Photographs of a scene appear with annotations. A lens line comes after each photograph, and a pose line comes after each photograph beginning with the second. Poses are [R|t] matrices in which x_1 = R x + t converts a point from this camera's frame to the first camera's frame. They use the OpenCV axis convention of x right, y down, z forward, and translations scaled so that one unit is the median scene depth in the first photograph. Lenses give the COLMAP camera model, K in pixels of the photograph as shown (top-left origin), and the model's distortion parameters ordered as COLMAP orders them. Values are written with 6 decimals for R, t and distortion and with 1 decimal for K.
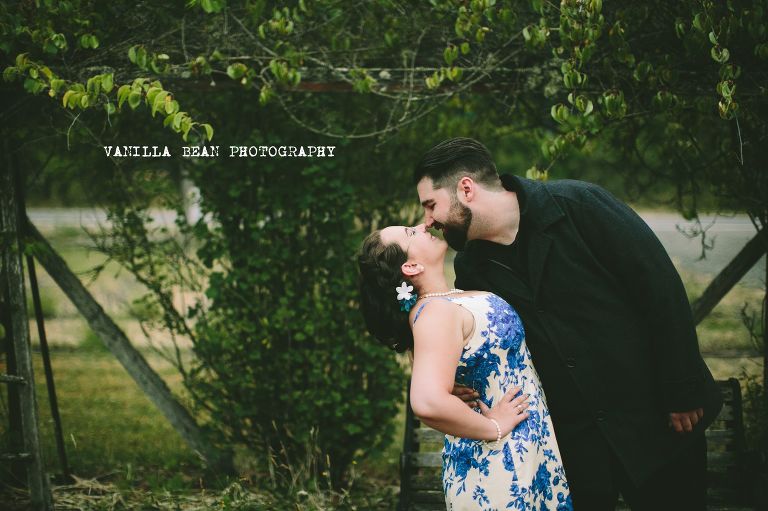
lens RADIAL K [[1114.3, 0, 387.2], [0, 1114.3, 242.6], [0, 0, 1]] dist [-0.180070, 0.393816]
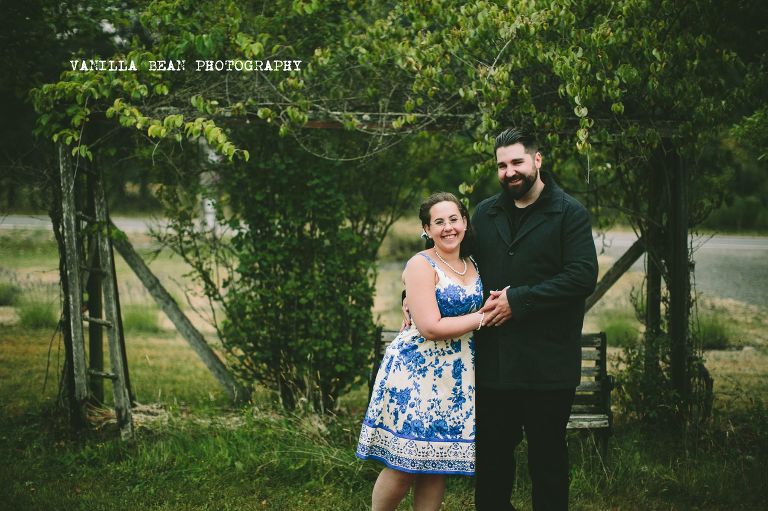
lens RADIAL K [[1114.3, 0, 387.2], [0, 1114.3, 242.6], [0, 0, 1]] dist [-0.180070, 0.393816]
pose [[0.999782, 0.020383, -0.004621, 0.033296], [-0.020450, 0.999678, -0.014989, 0.031085], [0.004314, 0.015081, 0.999877, -0.418541]]
